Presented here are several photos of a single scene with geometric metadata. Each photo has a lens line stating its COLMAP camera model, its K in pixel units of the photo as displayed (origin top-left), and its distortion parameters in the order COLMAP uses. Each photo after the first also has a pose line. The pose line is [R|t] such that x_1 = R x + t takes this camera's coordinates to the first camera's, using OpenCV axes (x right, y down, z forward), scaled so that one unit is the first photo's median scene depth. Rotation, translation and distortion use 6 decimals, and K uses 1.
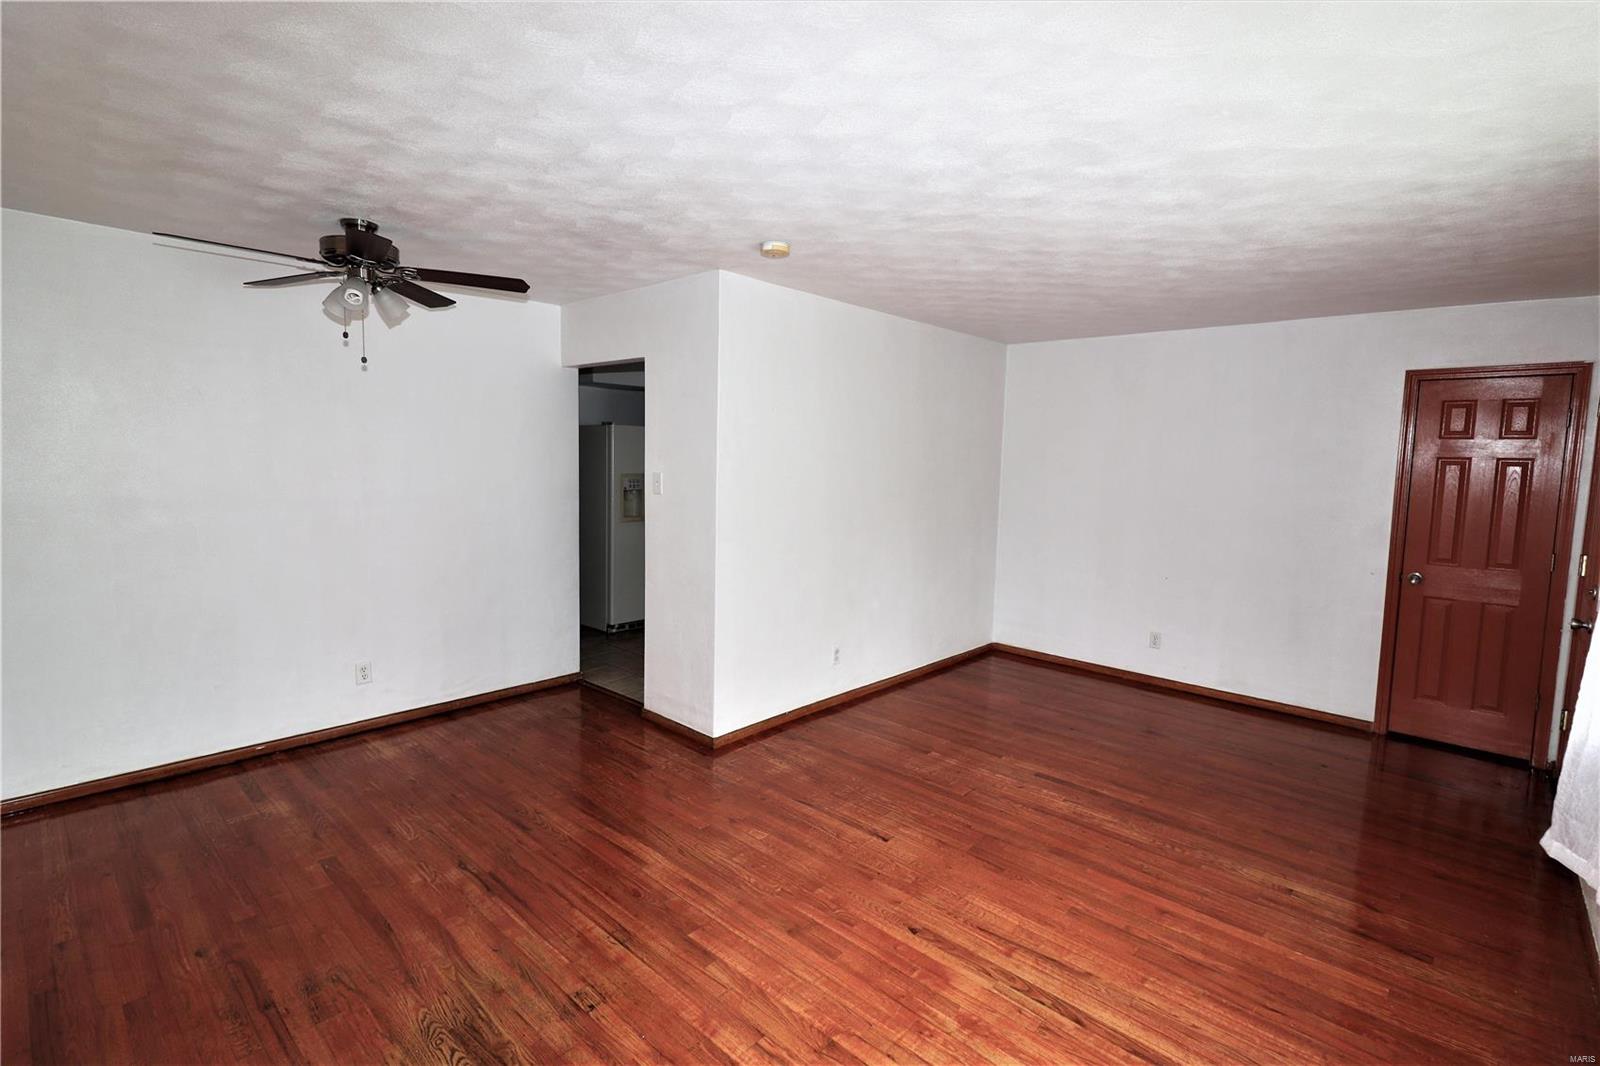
lens RADIAL K [[752.6, 0, 804.0], [0, 752.6, 526.3], [0, 0, 1]] dist [0.001081, 0.001047]
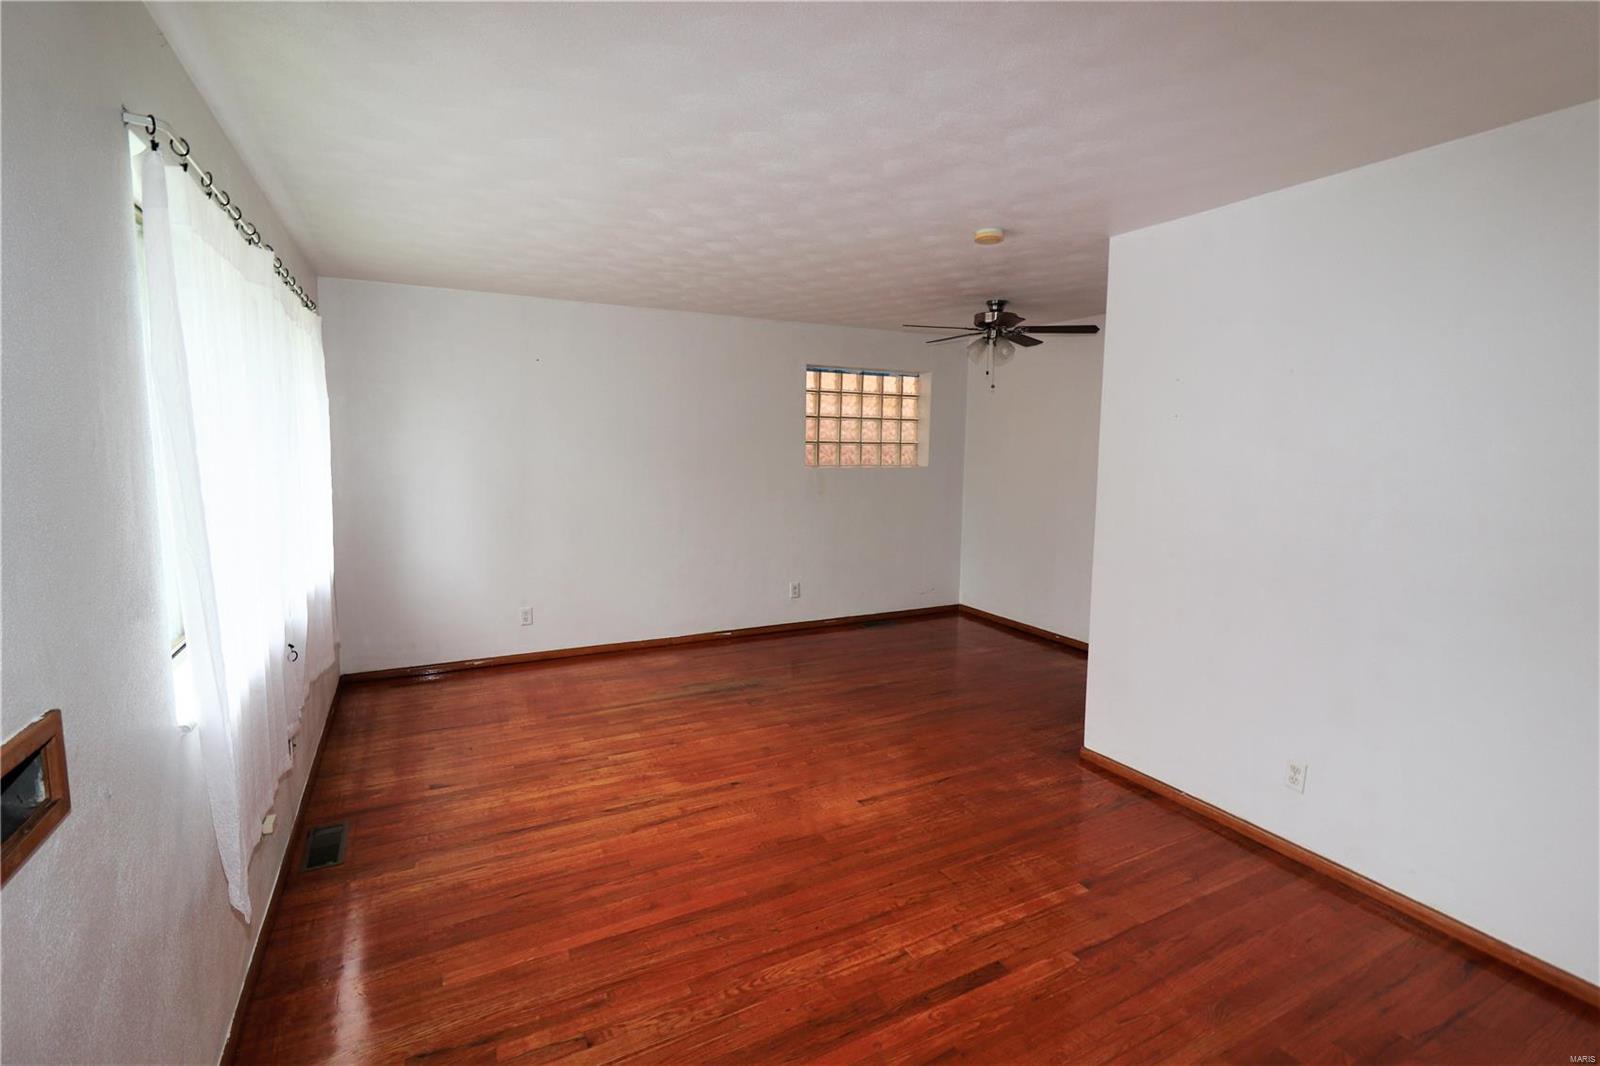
lens RADIAL K [[752.6, 0, 806.3], [0, 752.6, 532.0], [0, 0, 1]] dist [0.001081, 0.001047]
pose [[-0.347338, 0.086203, -0.933769, 1.265000], [-0.112034, 0.984819, 0.132590, -0.090696], [0.931023, 0.150667, -0.332407, 1.443573]]
